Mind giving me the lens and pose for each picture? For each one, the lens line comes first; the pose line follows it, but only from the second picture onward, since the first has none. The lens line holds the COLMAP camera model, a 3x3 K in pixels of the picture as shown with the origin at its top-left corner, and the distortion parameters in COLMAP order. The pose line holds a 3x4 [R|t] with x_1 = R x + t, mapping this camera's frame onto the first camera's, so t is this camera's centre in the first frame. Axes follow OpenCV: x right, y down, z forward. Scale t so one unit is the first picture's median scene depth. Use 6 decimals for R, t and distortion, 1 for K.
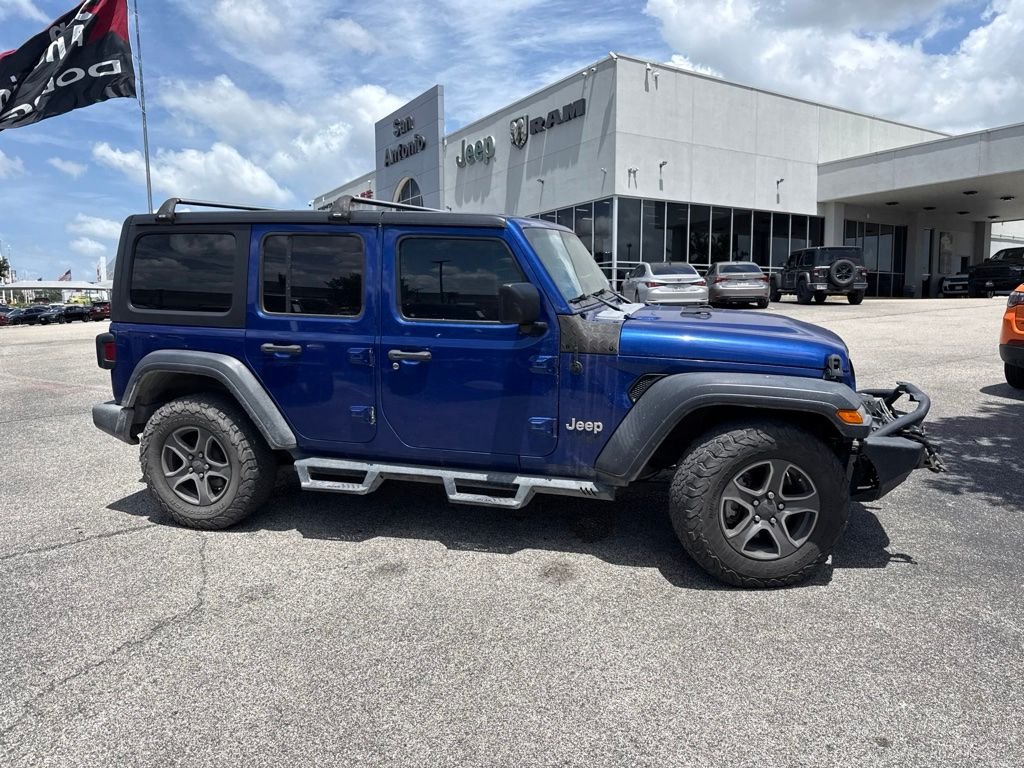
lens RADIAL K [[711.8, 0, 517.5], [0, 711.8, 387.5], [0, 0, 1]] dist [0.093544, -0.153340]
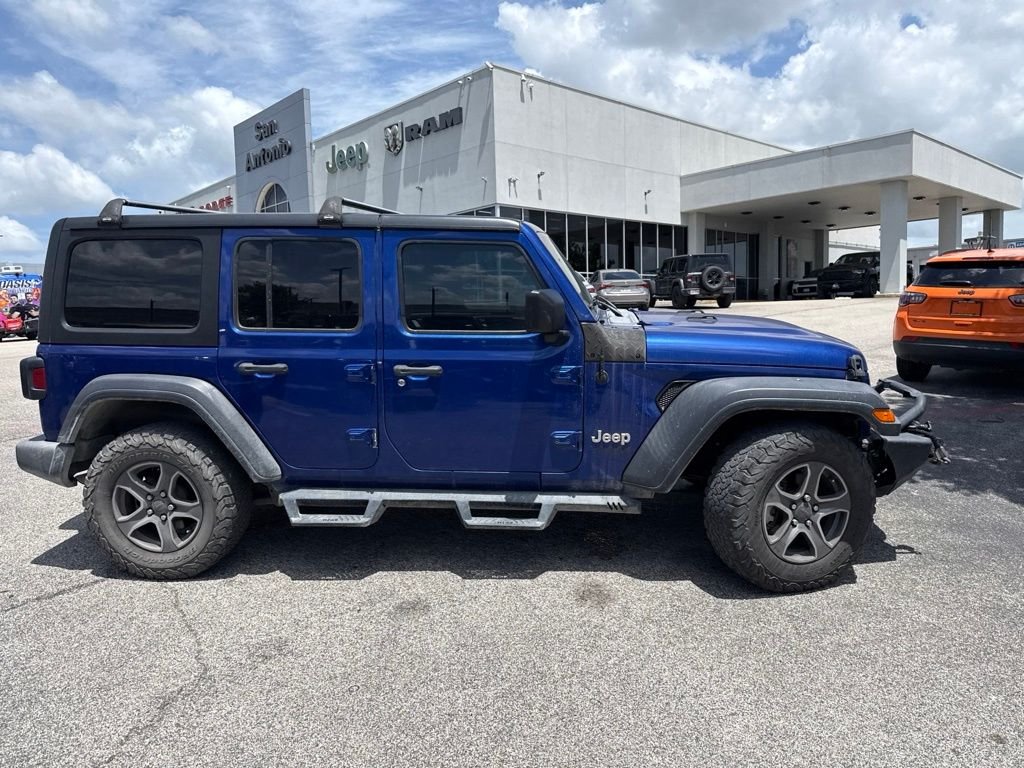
lens RADIAL K [[713.9, 0, 516.7], [0, 713.9, 384.4], [0, 0, 1]] dist [0.062797, -0.085946]
pose [[0.982965, -0.039172, 0.179569, -0.172037], [0.041964, 0.999050, -0.011776, -0.010156], [-0.178937, 0.019111, 0.983675, 0.068202]]
